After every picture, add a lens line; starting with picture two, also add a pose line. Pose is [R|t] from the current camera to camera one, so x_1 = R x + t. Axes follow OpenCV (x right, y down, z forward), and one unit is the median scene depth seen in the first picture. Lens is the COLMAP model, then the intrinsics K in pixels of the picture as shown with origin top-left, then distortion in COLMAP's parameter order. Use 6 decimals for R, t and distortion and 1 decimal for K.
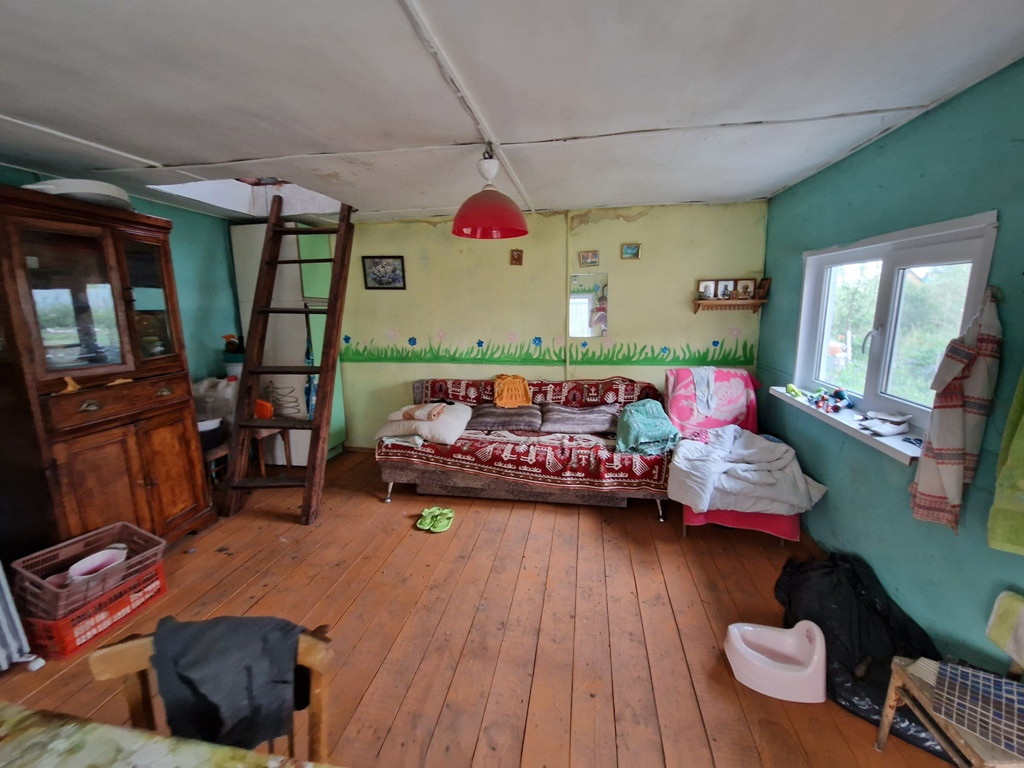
lens RADIAL K [[417.3, 0, 512.6], [0, 417.3, 386.2], [0, 0, 1]] dist [0.011510, -0.008302]
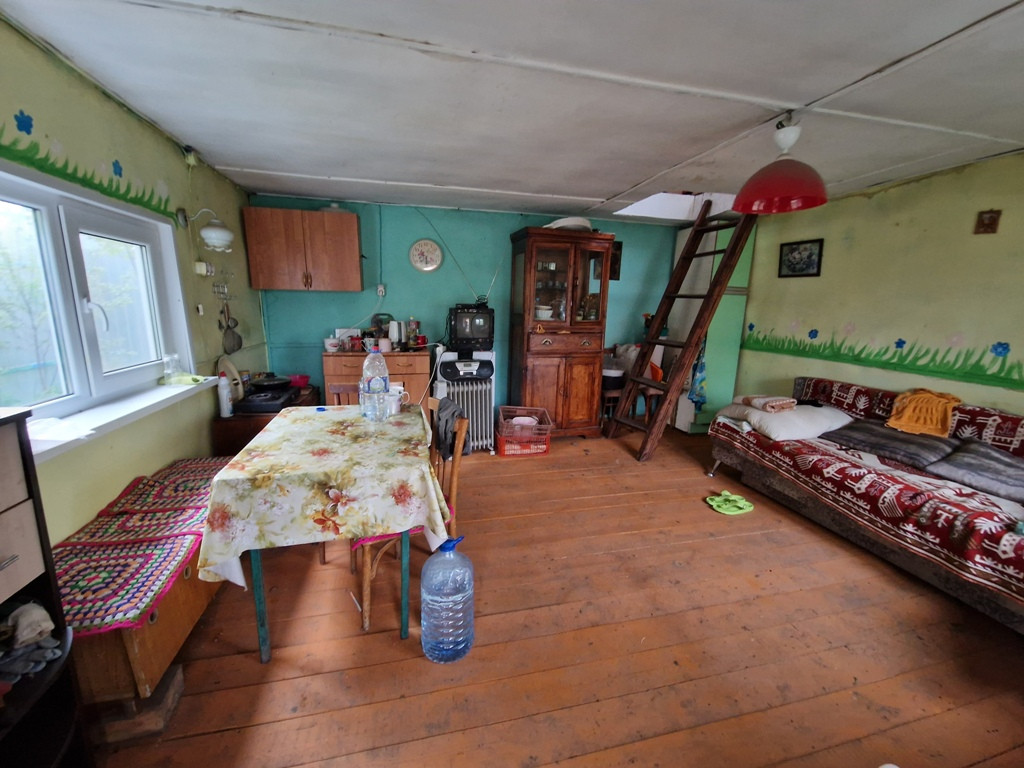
lens RADIAL K [[417.3, 0, 512.6], [0, 417.3, 386.2], [0, 0, 1]] dist [0.011510, -0.008302]
pose [[0.400189, 0.197854, -0.894820, 0.423125], [-0.200756, 0.971627, 0.125053, 0.023790], [0.894173, 0.129596, 0.428555, 0.068533]]
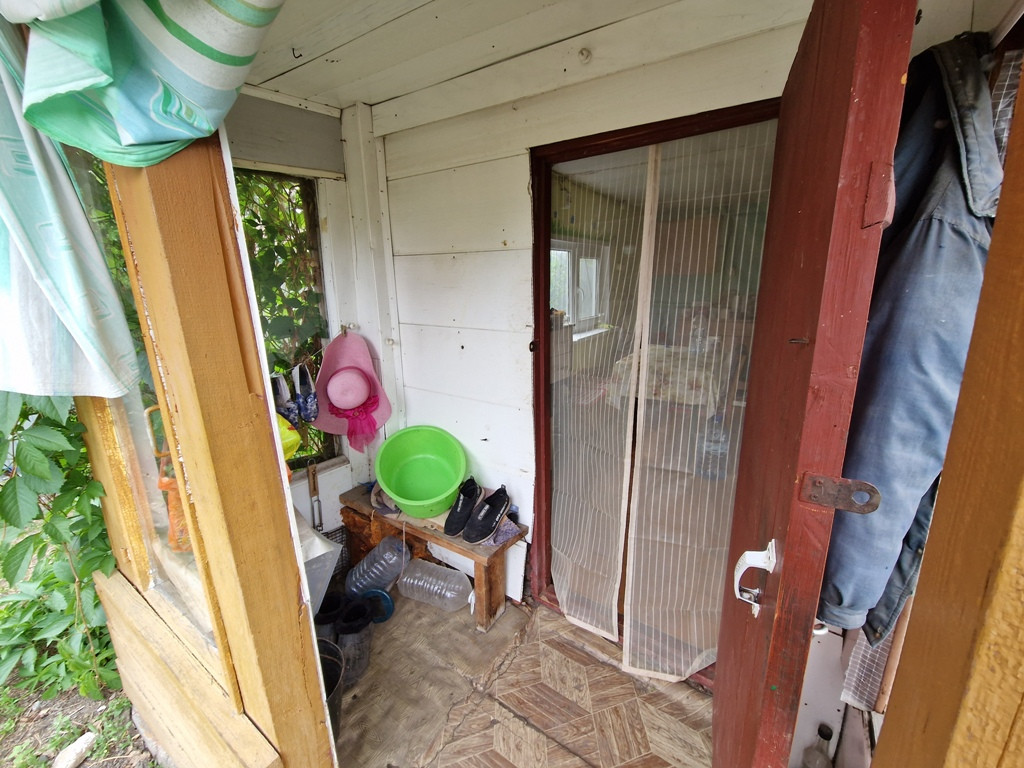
lens RADIAL K [[417.3, 0, 512.6], [0, 417.3, 386.2], [0, 0, 1]] dist [0.011510, -0.008302]
pose [[-0.405634, 0.241763, -0.881483, 1.306605], [-0.161953, 0.930117, 0.329628, -0.033967], [0.899573, 0.276467, -0.338133, 0.157676]]
